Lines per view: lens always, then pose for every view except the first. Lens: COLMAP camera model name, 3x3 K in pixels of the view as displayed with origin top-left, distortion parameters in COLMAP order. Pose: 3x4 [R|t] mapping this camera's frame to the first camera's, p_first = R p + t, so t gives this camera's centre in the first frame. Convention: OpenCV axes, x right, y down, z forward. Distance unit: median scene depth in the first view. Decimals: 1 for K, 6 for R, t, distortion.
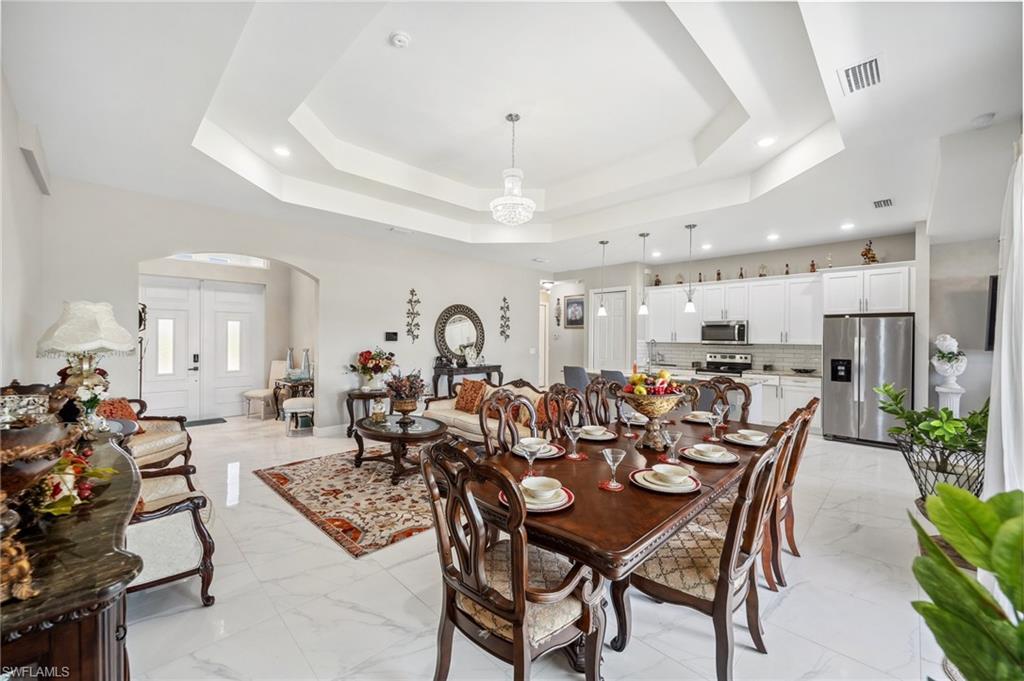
lens RADIAL K [[406.4, 0, 511.0], [0, 406.4, 342.6], [0, 0, 1]] dist [0.002762, 0.000089]
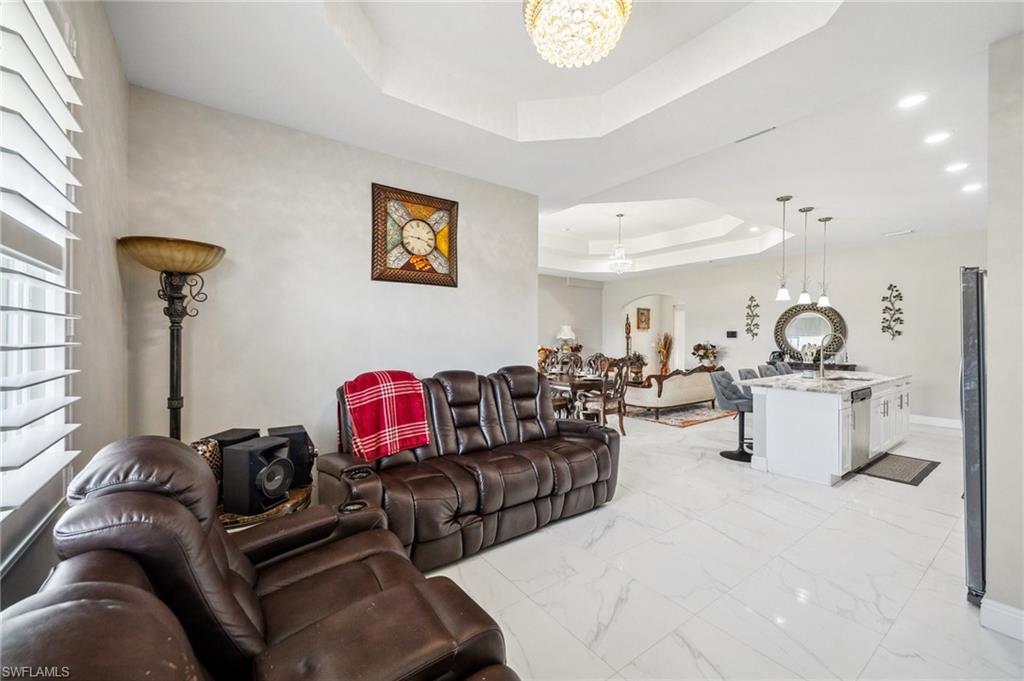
lens RADIAL K [[406.4, 0, 511.5], [0, 406.4, 335.8], [0, 0, 1]] dist [0.002762, 0.000089]
pose [[-0.156958, 0.001238, -0.987604, 1.081084], [-0.003177, 0.999993, 0.001759, -0.009691], [0.987600, 0.003414, -0.156953, 0.450032]]
